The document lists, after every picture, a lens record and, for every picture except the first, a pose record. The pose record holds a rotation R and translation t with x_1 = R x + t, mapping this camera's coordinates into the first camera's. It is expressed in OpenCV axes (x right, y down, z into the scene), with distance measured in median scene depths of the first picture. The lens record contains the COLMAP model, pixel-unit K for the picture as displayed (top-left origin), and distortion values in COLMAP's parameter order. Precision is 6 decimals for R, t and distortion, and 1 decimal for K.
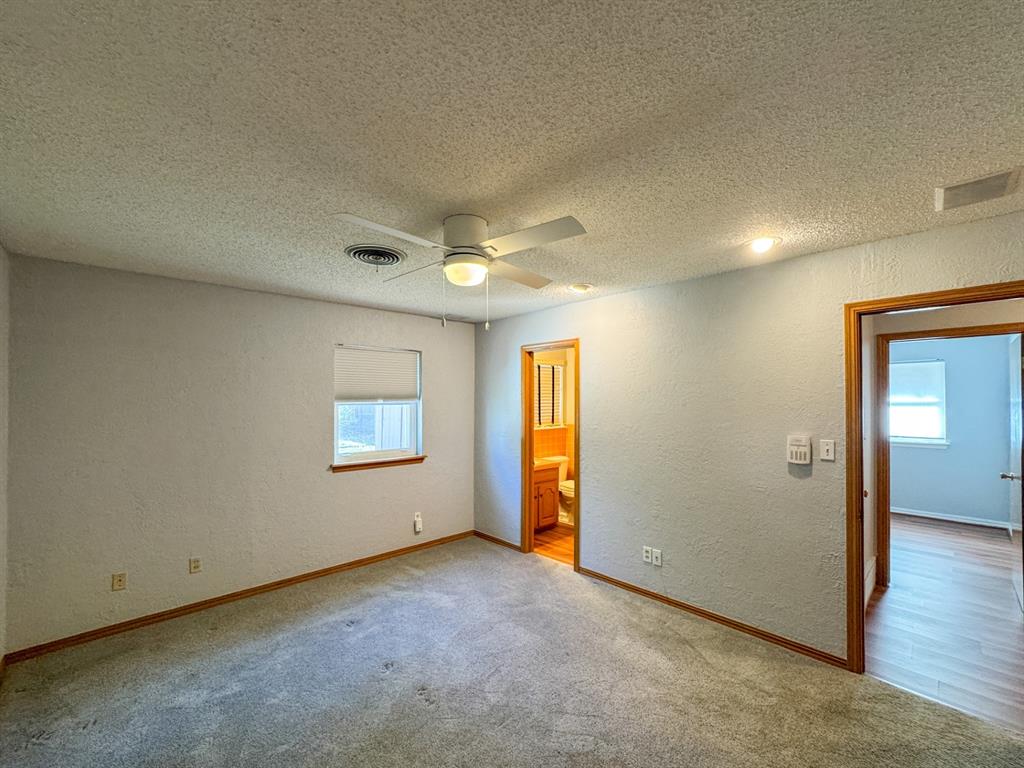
lens RADIAL K [[415.7, 0, 518.5], [0, 415.7, 393.0], [0, 0, 1]] dist [-0.024581, 0.006396]
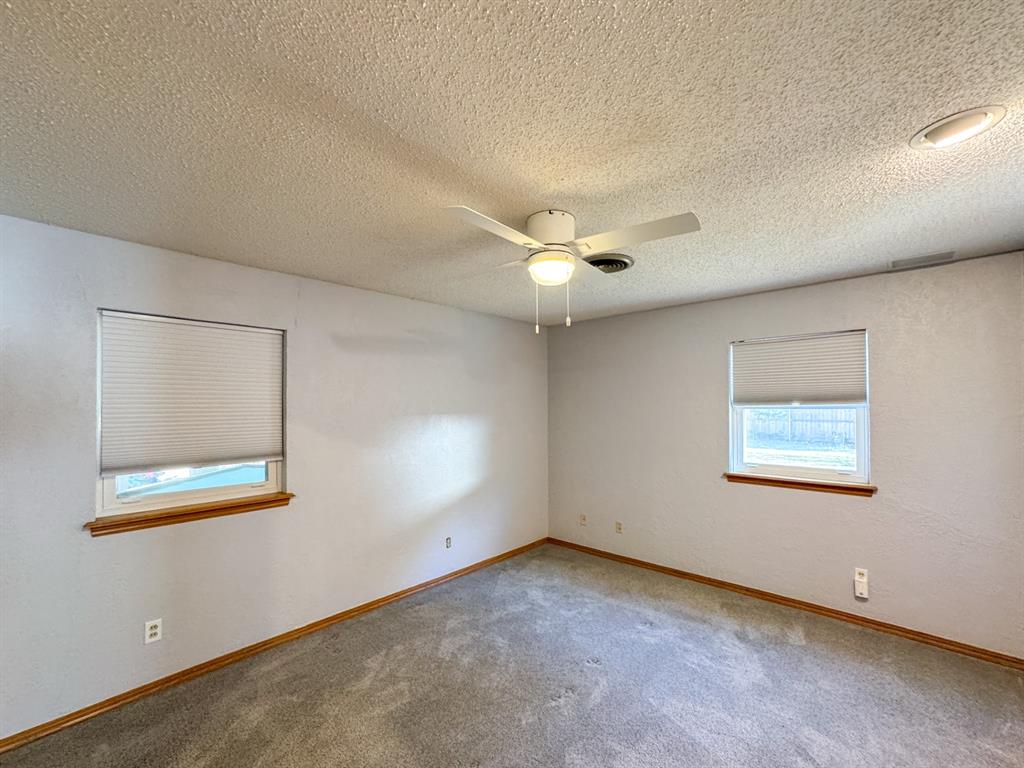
lens RADIAL K [[415.7, 0, 518.1], [0, 415.7, 390.9], [0, 0, 1]] dist [-0.024581, 0.006396]
pose [[0.063650, -0.037581, -0.997264, 0.471211], [0.029098, 0.998936, -0.035786, 0.008598], [0.997548, -0.026740, 0.064676, 0.487070]]
